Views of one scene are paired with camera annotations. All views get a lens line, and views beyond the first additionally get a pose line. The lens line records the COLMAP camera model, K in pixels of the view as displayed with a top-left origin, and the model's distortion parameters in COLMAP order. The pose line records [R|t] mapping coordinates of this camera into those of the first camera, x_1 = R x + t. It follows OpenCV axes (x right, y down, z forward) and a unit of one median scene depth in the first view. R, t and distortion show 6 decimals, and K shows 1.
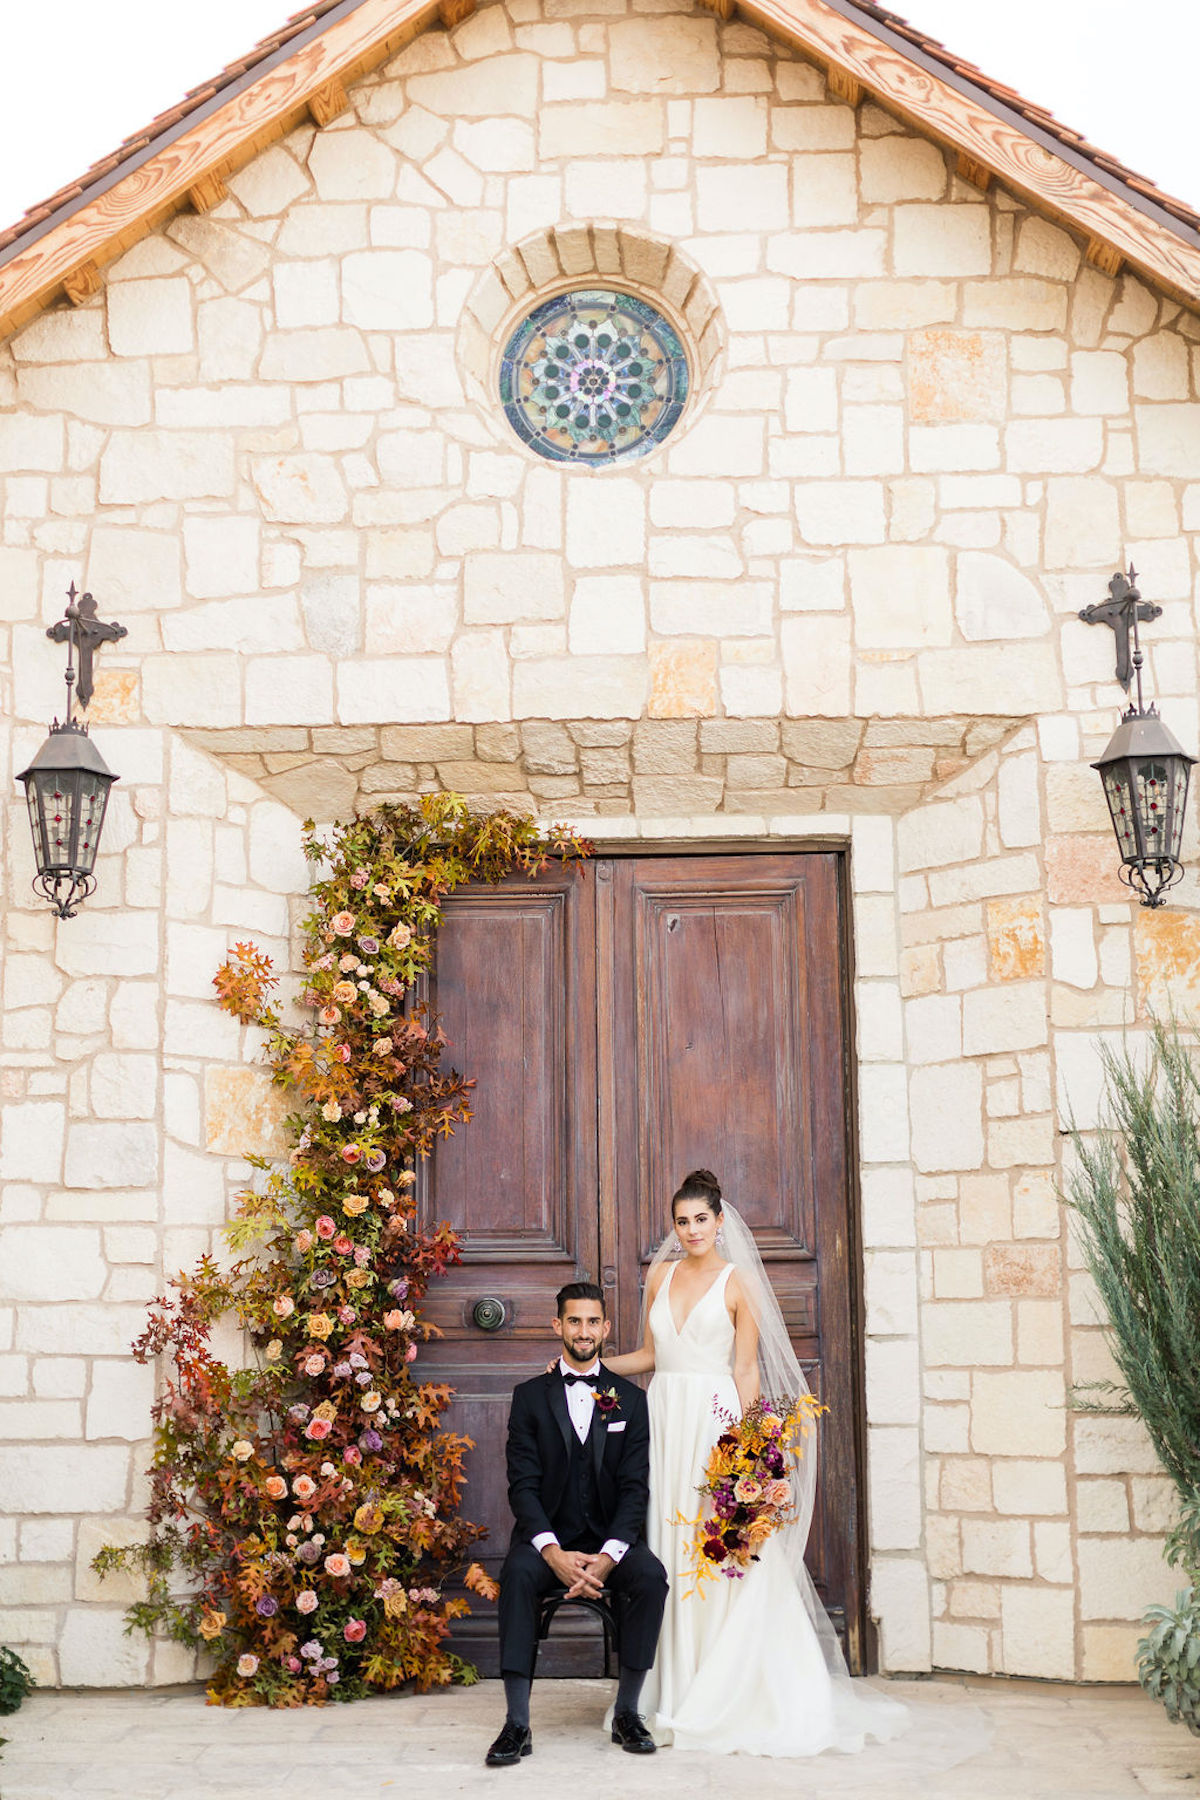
lens RADIAL K [[2877.8, 0, 544.3], [0, 2877.8, 856.6], [0, 0, 1]] dist [0.000191, 0.002325]
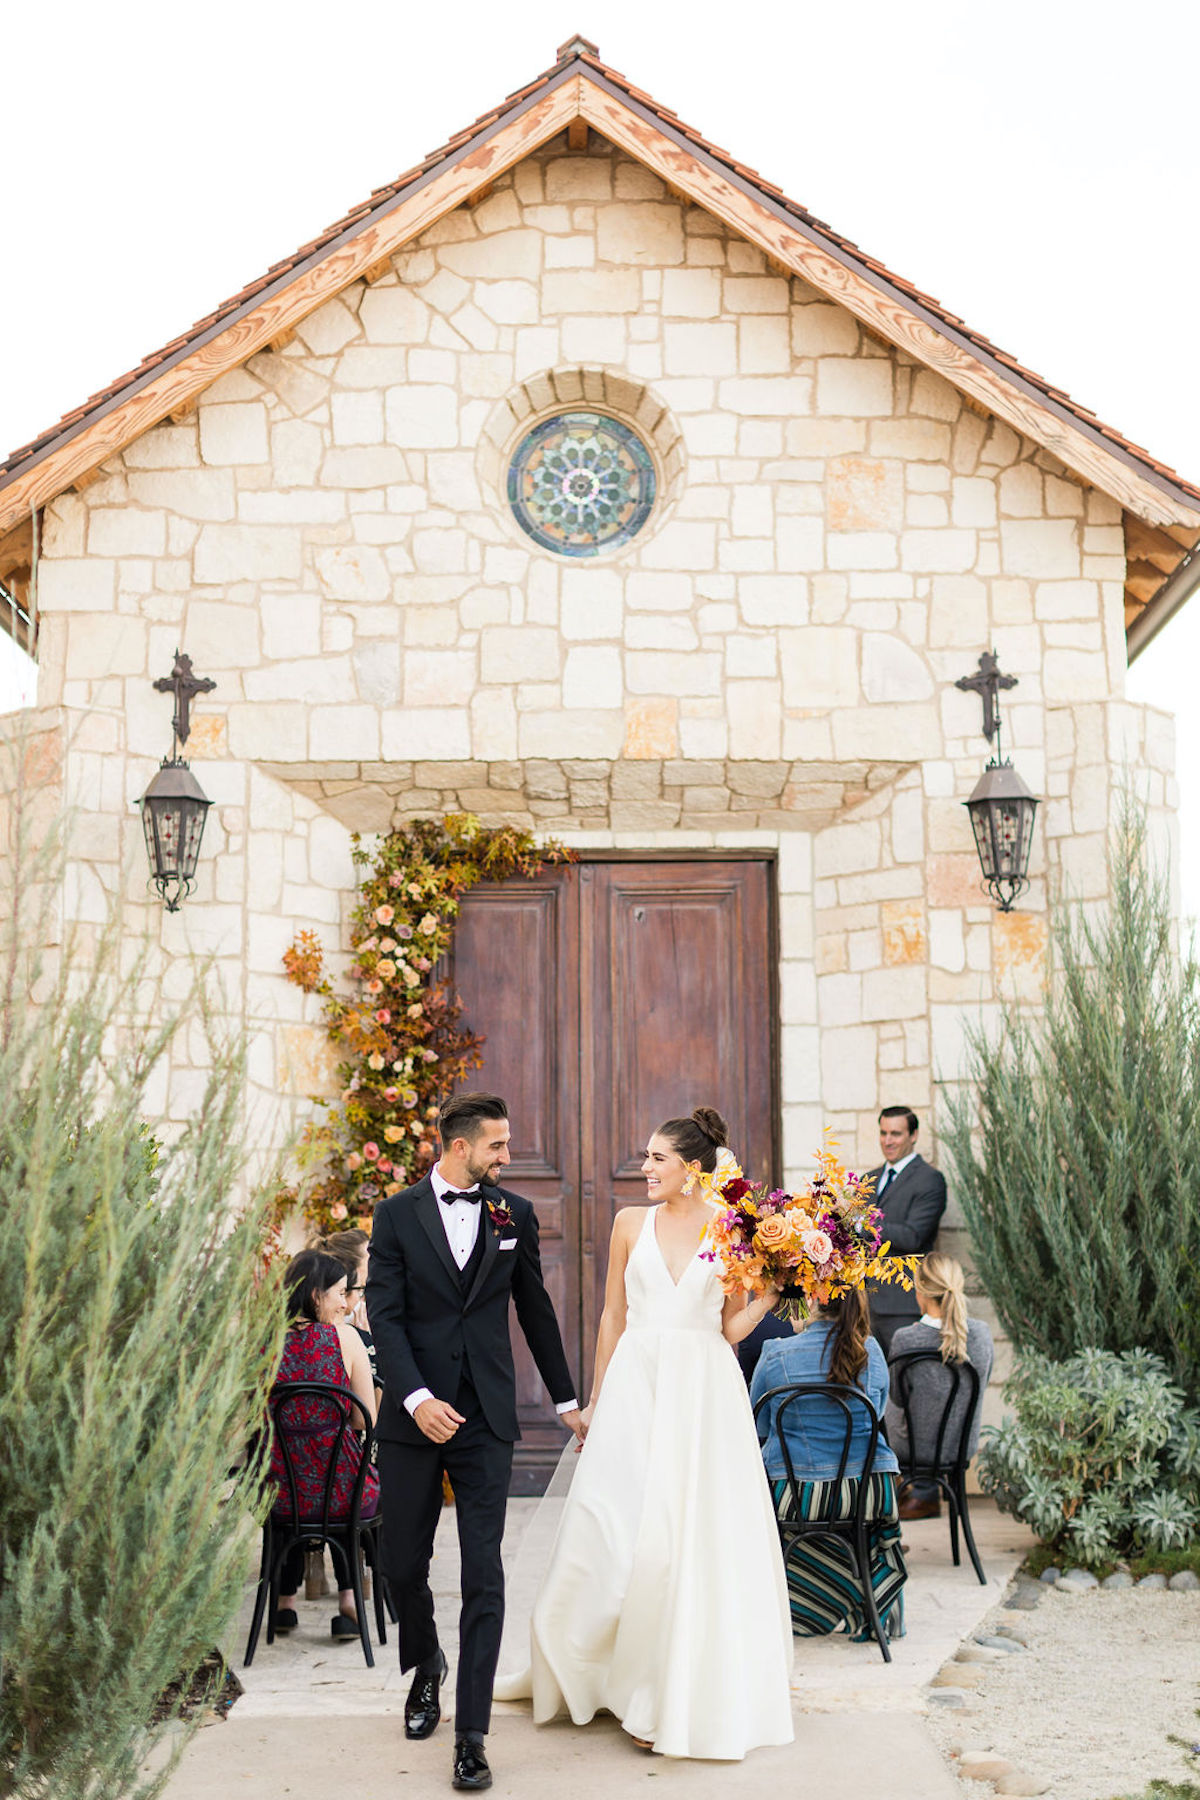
lens RADIAL K [[2863.1, 0, 628.6], [0, 2863.1, 828.6], [0, 0, 1]] dist [-0.007438, -0.015387]
pose [[0.998380, 0.010412, 0.055938, -0.032645], [-0.011748, 0.999652, 0.023600, -0.046325], [-0.055673, -0.024219, 0.998155, -0.279014]]
